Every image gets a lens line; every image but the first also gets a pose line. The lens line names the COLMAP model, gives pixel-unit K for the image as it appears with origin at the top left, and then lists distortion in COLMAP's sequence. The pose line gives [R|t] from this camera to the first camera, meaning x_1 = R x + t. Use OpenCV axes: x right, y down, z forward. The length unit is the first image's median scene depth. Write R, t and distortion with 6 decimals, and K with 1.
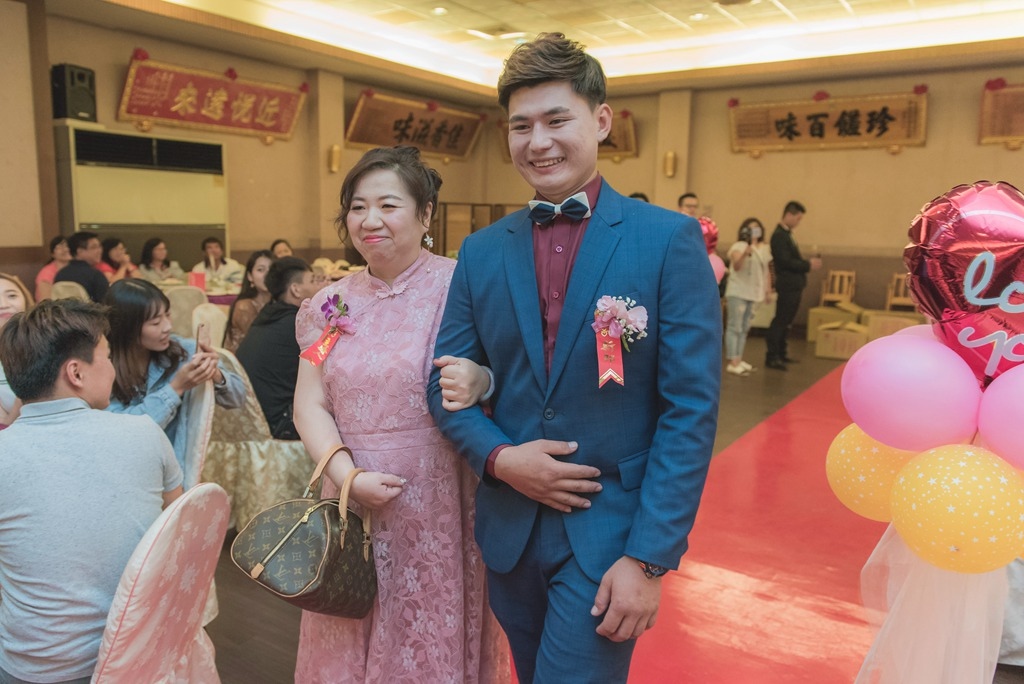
lens RADIAL K [[793.4, 0, 464.9], [0, 793.4, 338.8], [0, 0, 1]] dist [-0.002349, 0.001771]
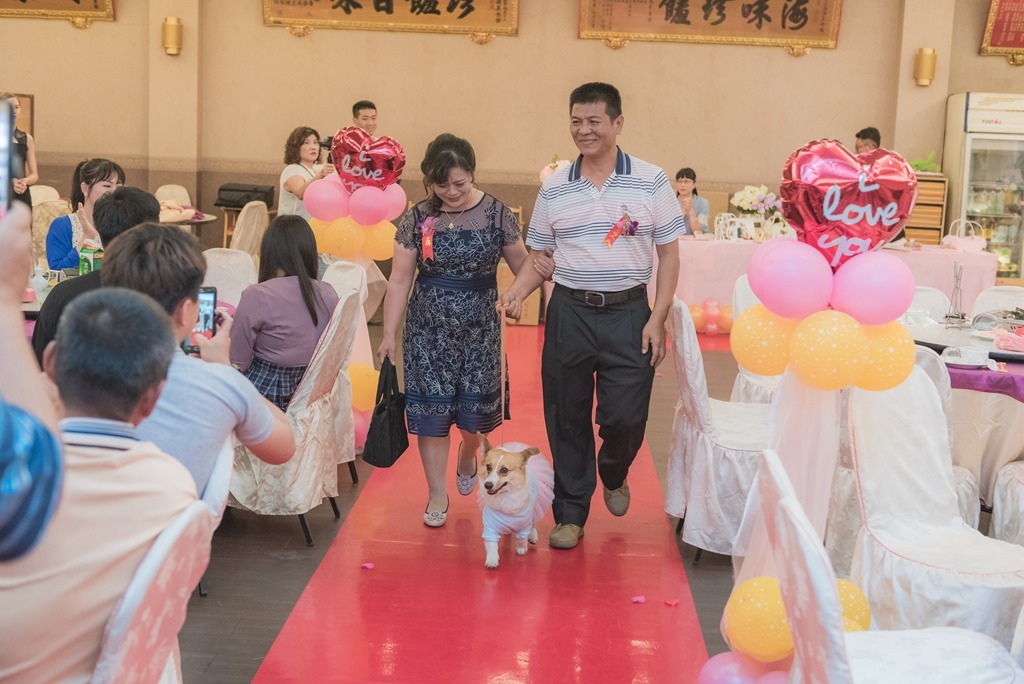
lens RADIAL K [[1440.3, 0, 512.0], [0, 1440.3, 342.0], [0, 0, 1]] dist [-0.025152, 0.015754]
pose [[0.833655, -0.056399, 0.549398, -0.181433], [0.051025, 0.998383, 0.025065, 0.011856], [-0.549923, 0.007137, 0.835185, -0.127497]]
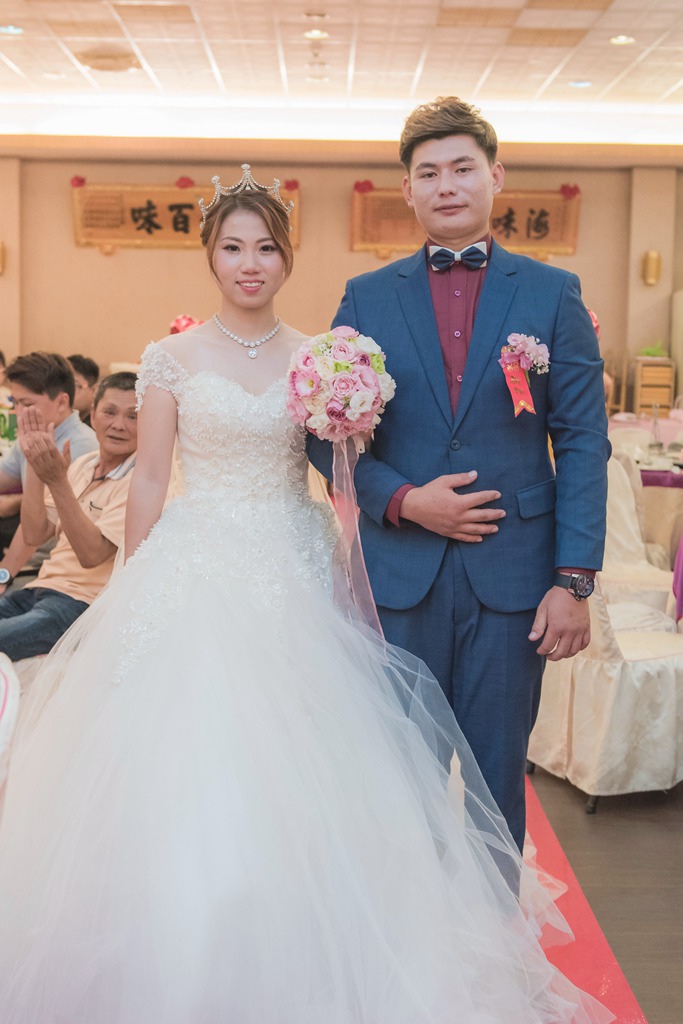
lens RADIAL K [[1443.2, 0, 328.6], [0, 1443.2, 491.9], [0, 0, 1]] dist [-0.018000, -0.103317]
pose [[0.813120, -0.053614, 0.579622, -0.303869], [0.080954, 0.996488, -0.021391, 0.053418], [-0.576440, 0.064316, 0.814605, -0.268437]]
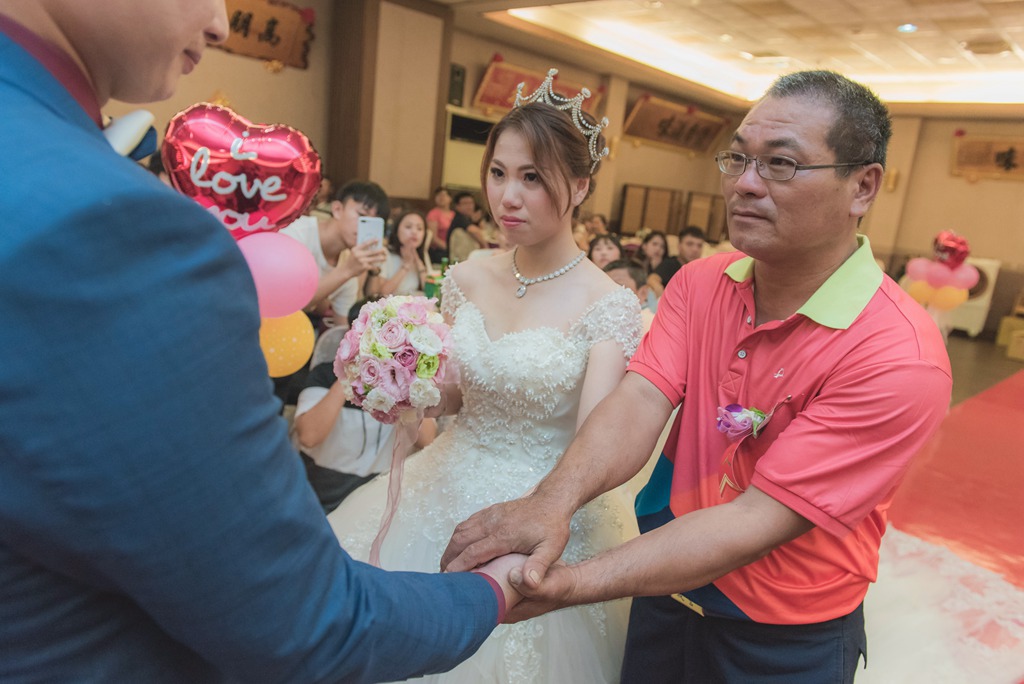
lens RADIAL K [[721.0, 0, 522.8], [0, 721.0, 347.5], [0, 0, 1]] dist [0.002498, 0.000596]
pose [[0.983364, 0.133405, -0.123282, -0.127185], [-0.125248, 0.989529, 0.071733, 0.019289], [0.131560, -0.055099, 0.989776, -0.160761]]
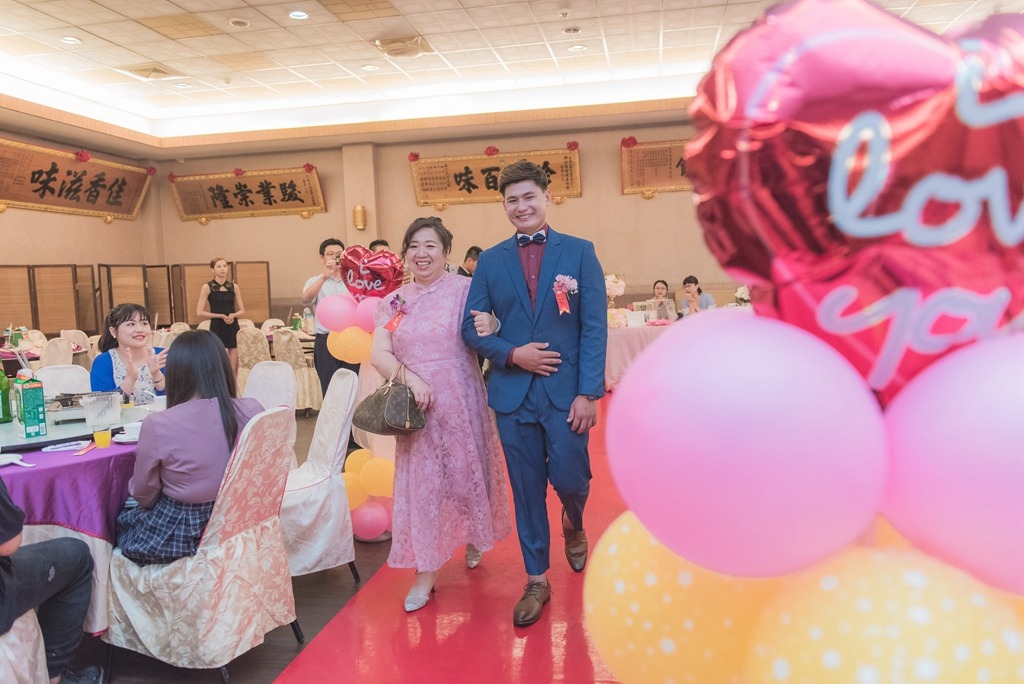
lens RADIAL K [[751.6, 0, 512.0], [0, 751.6, 342.0], [0, 0, 1]] dist [0.006382, -0.004428]
pose [[0.907910, -0.081287, 0.411208, 0.035809], [0.110891, 0.992643, -0.048614, 0.002091], [-0.404231, 0.089736, 0.910244, 0.087616]]
